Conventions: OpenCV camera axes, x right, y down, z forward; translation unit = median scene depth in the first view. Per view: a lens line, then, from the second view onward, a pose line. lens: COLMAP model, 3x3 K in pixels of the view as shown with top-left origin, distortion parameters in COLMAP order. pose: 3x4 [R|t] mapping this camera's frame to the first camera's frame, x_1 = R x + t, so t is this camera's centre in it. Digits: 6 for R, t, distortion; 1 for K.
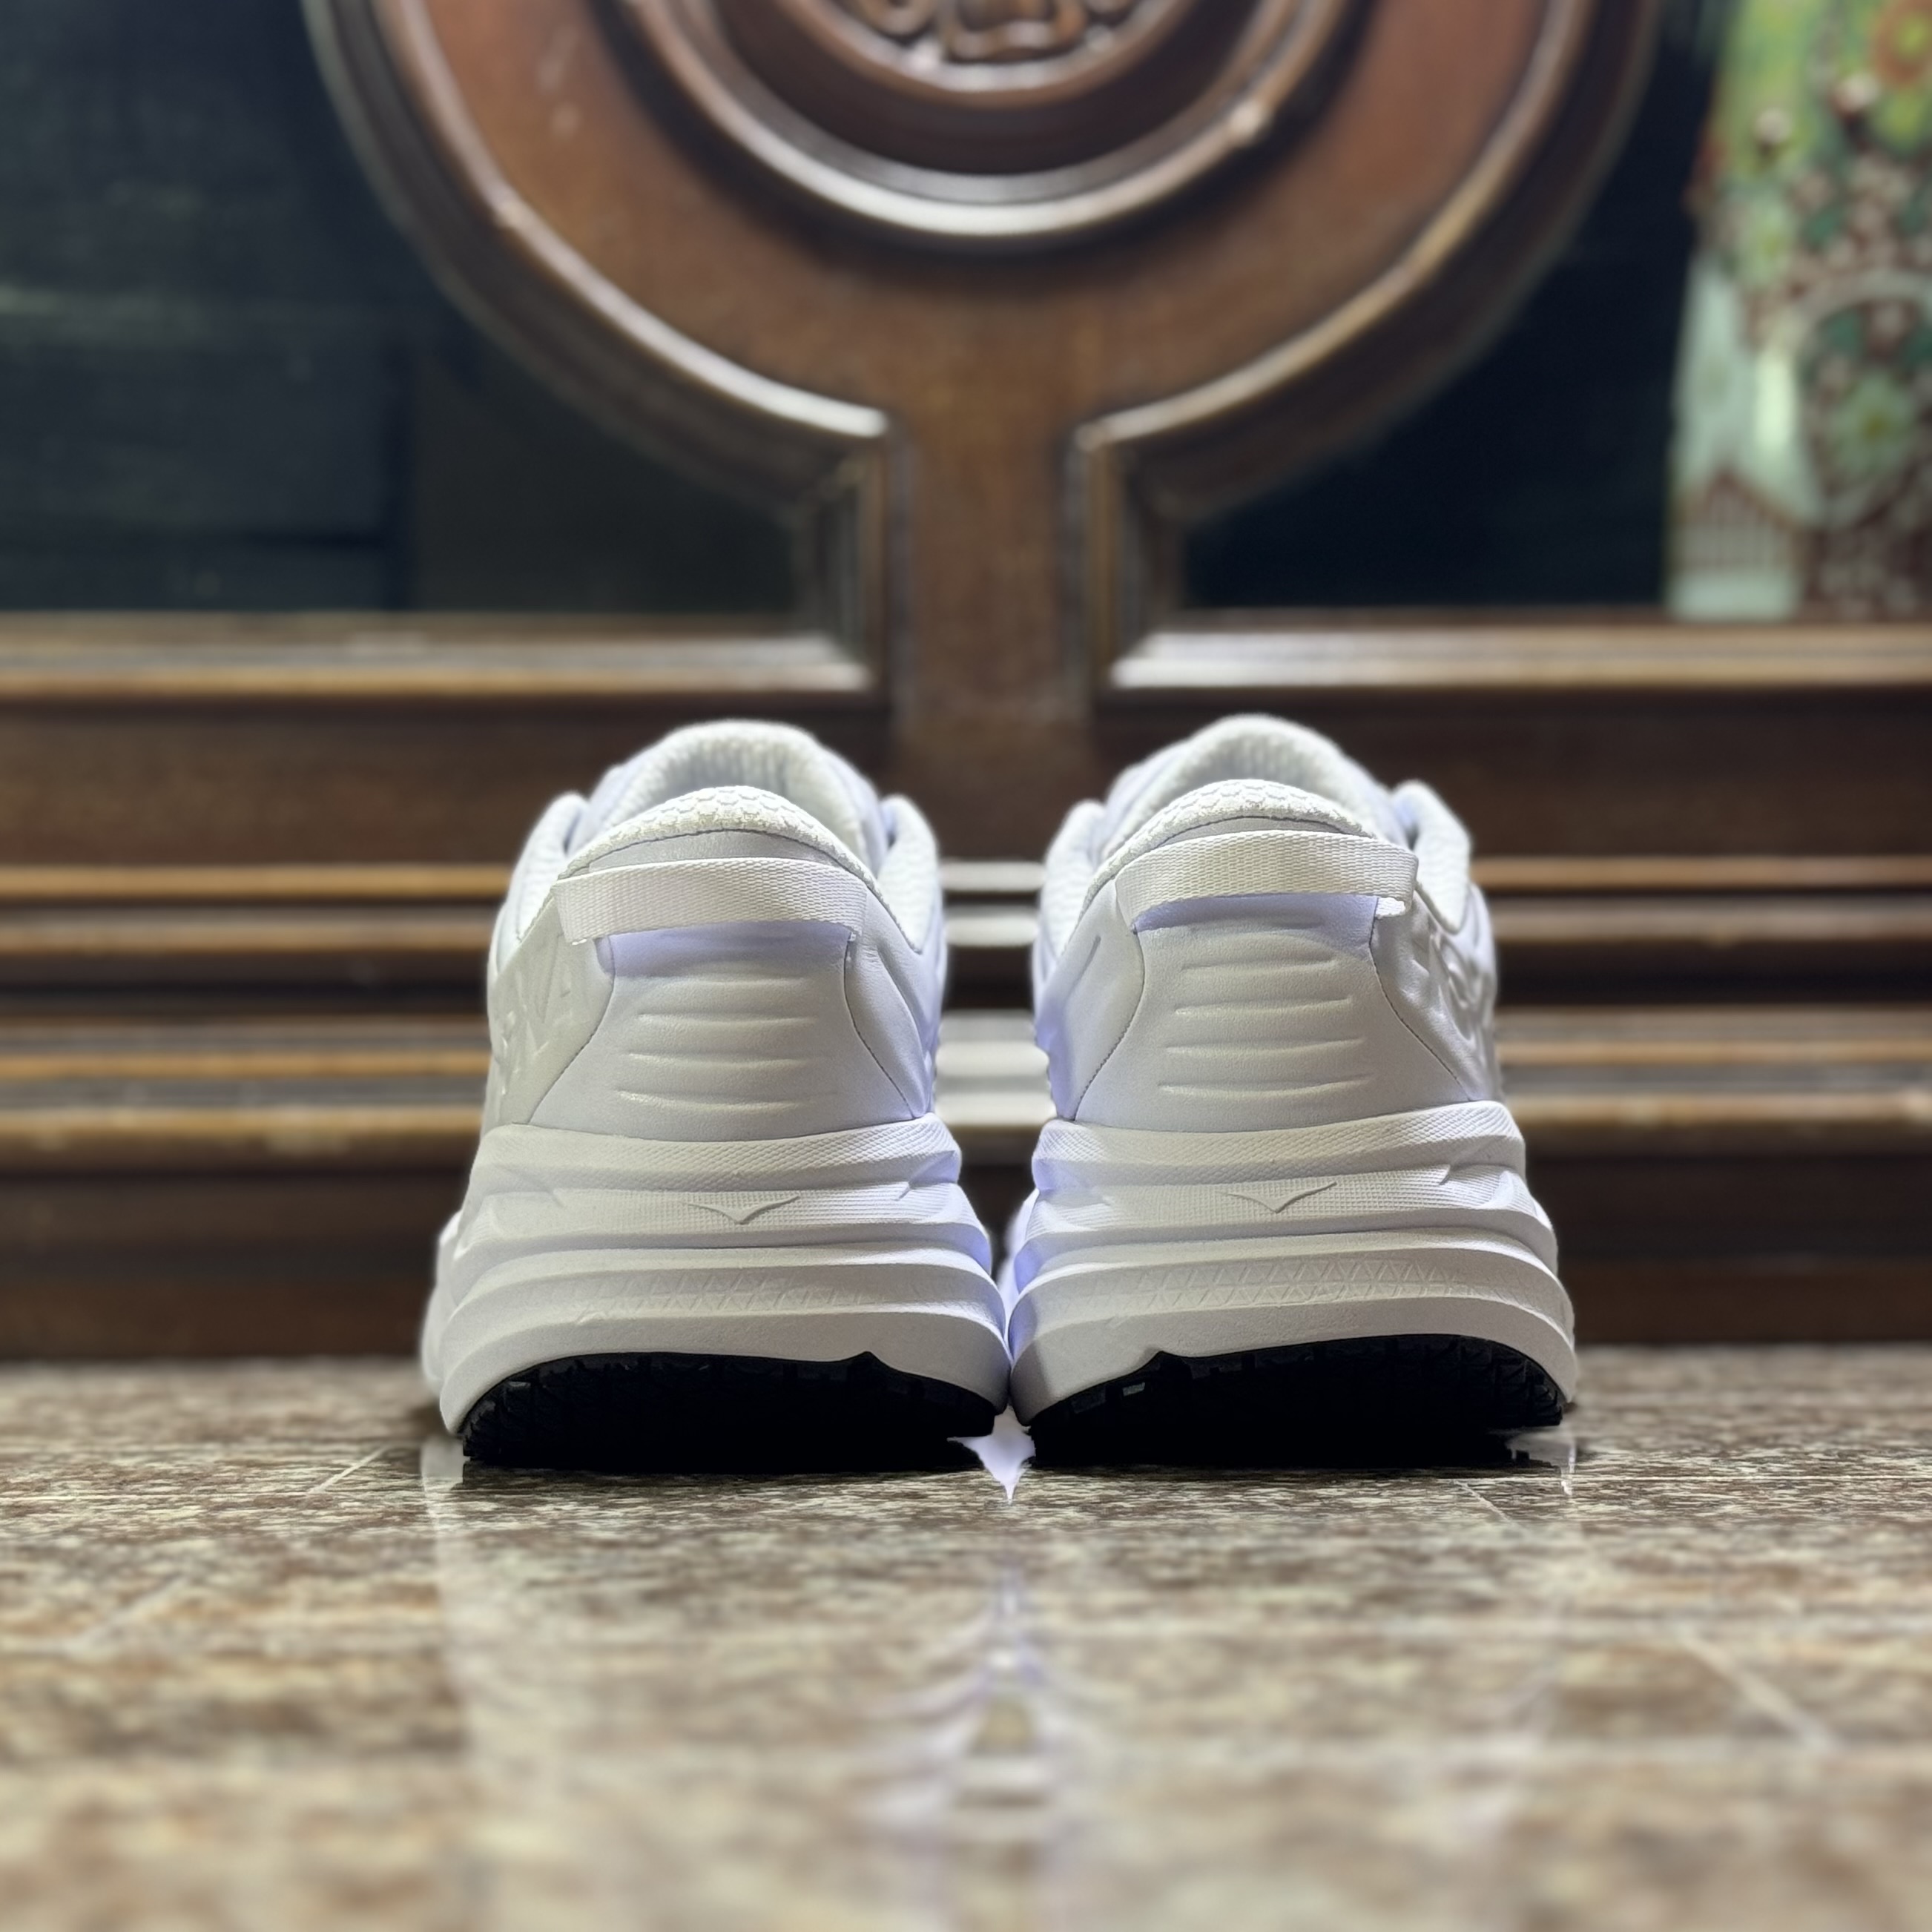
lens RADIAL K [[4026.0, 0, 1049.6], [0, 4026.0, 970.4], [0, 0, 1]] dist [0.072113, 0.100962]
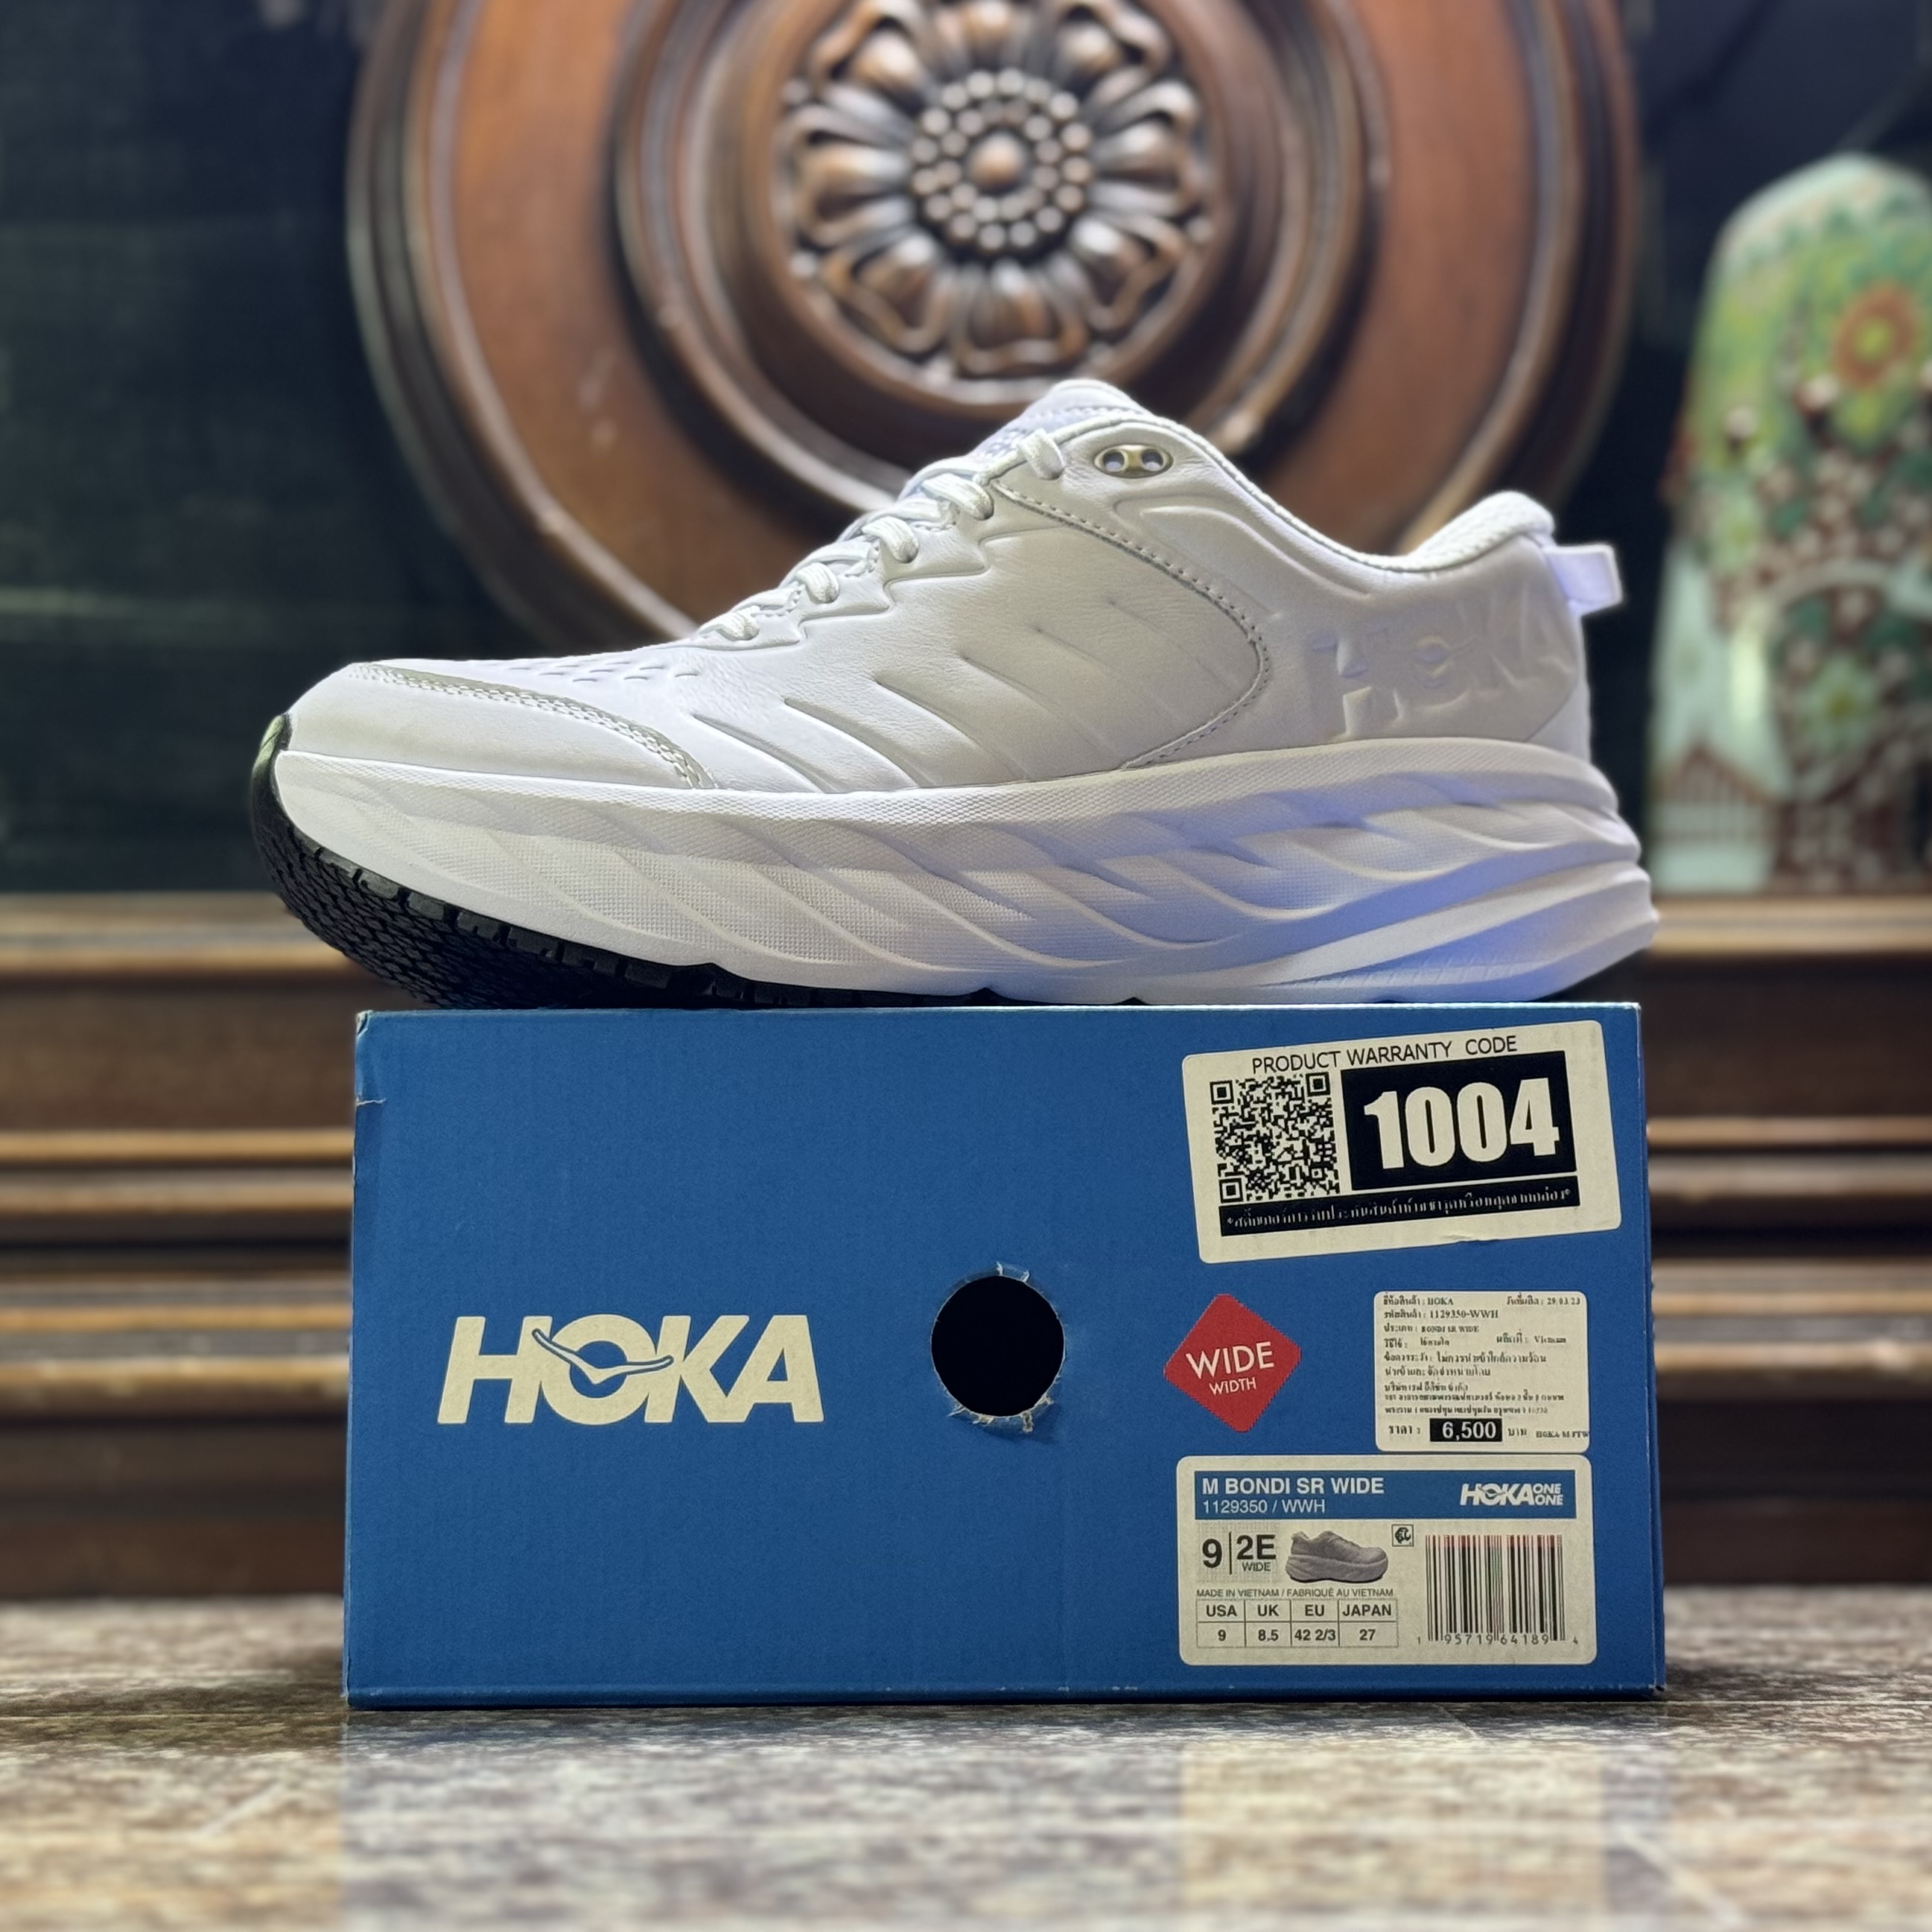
lens RADIAL K [[4357.6, 0, 927.2], [0, 4357.6, 977.7], [0, 0, 1]] dist [0.089406, 0.040753]
pose [[0.999533, -0.003195, -0.030404, 0.001335], [0.001644, 0.998702, -0.050901, -0.009179], [0.030527, 0.050827, 0.998241, -0.197021]]
